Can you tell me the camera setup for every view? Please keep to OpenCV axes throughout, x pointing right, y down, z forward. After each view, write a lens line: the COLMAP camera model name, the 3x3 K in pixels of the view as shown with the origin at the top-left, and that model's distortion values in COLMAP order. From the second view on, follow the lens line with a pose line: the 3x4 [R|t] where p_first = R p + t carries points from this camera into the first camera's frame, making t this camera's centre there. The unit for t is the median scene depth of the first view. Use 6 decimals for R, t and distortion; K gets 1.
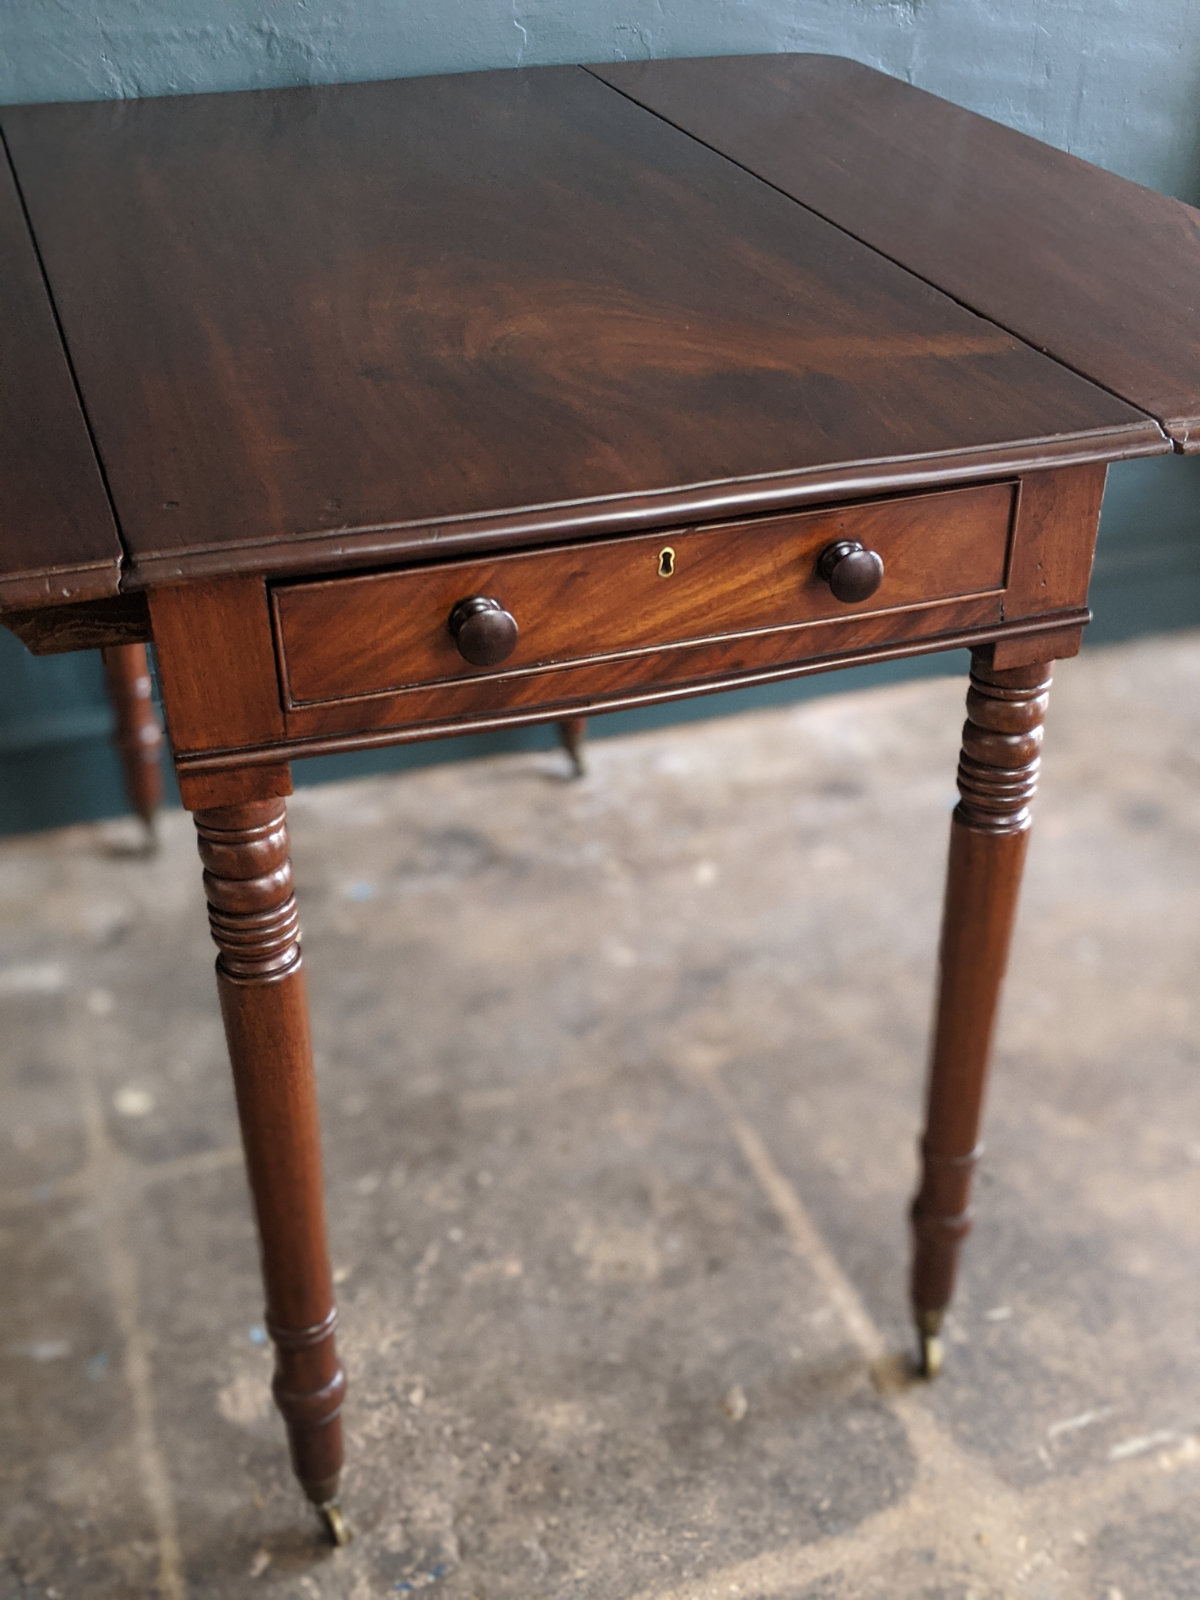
lens RADIAL K [[1904.8, 0, 606.3], [0, 1904.8, 815.8], [0, 0, 1]] dist [0.124974, -0.298994]
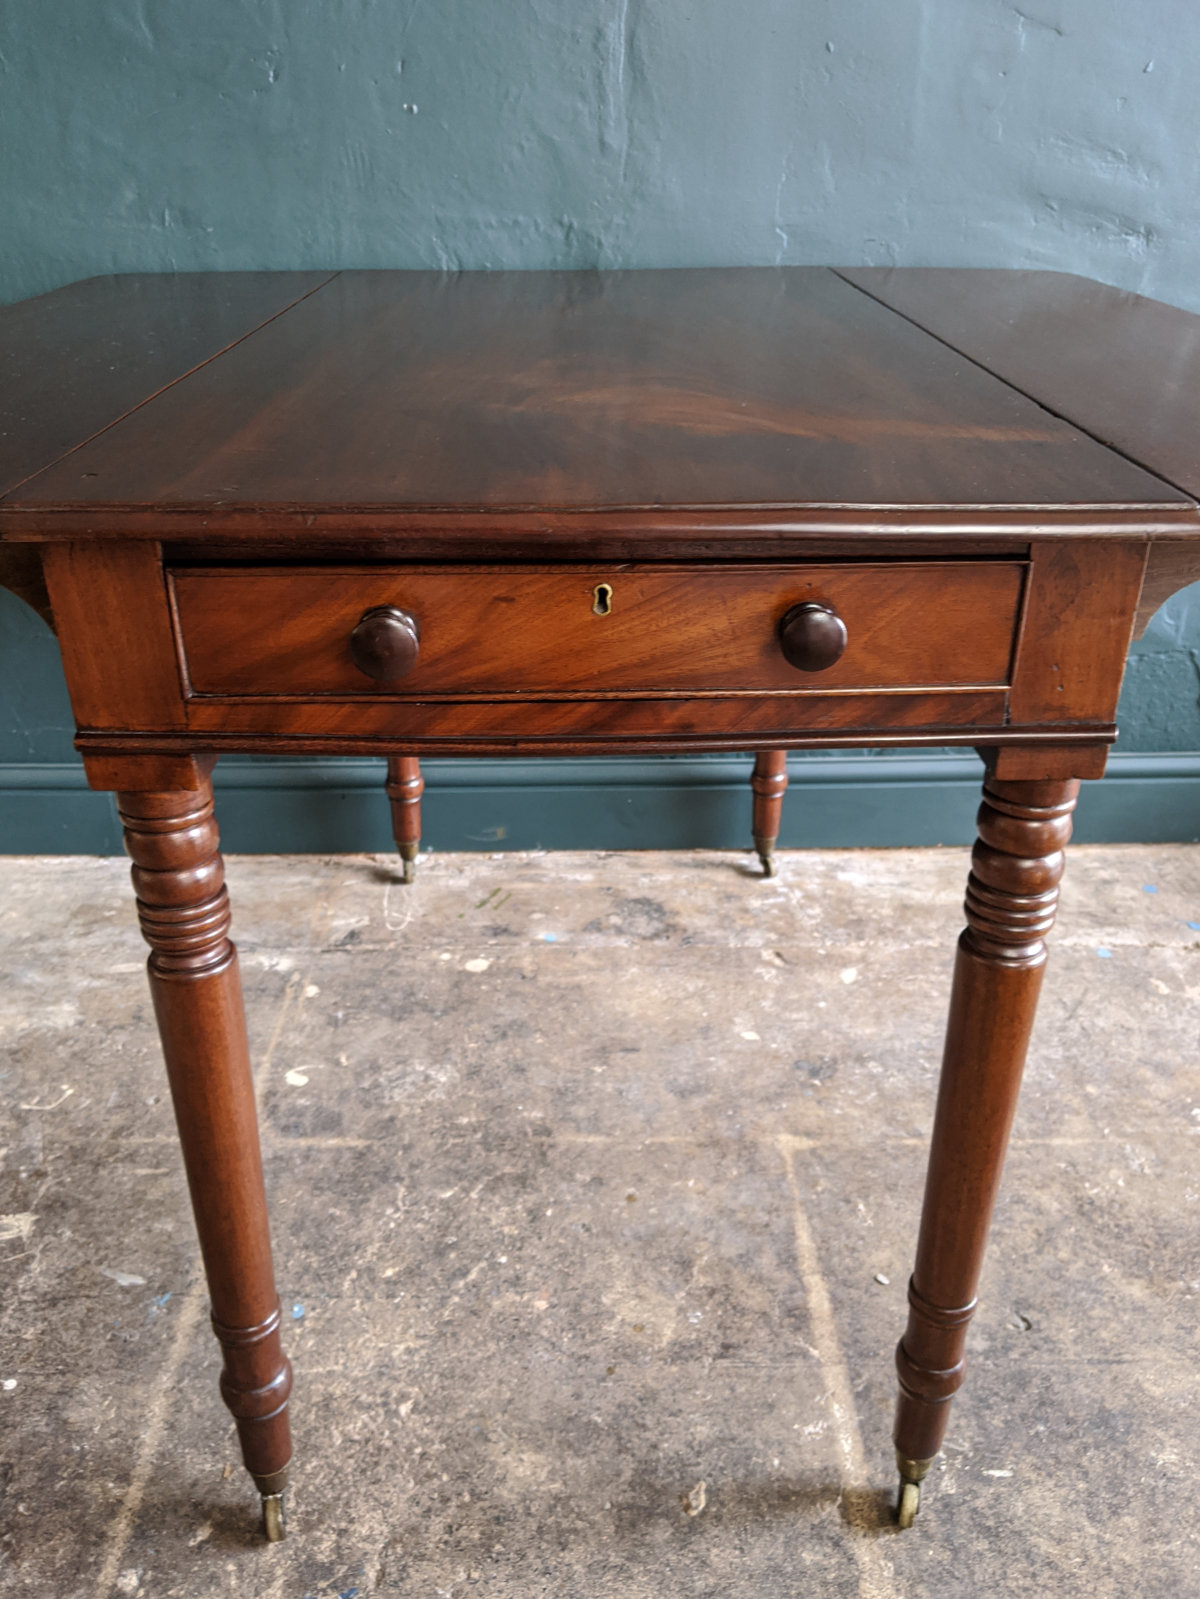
lens RADIAL K [[1341.1, 0, 611.1], [0, 1341.1, 788.5], [0, 0, 1]] dist [0.052097, -0.112650]
pose [[0.953512, 0.138342, -0.267723, 0.159895], [-0.162755, 0.984098, -0.071144, 0.001854], [0.253623, 0.111410, 0.960866, 0.280072]]
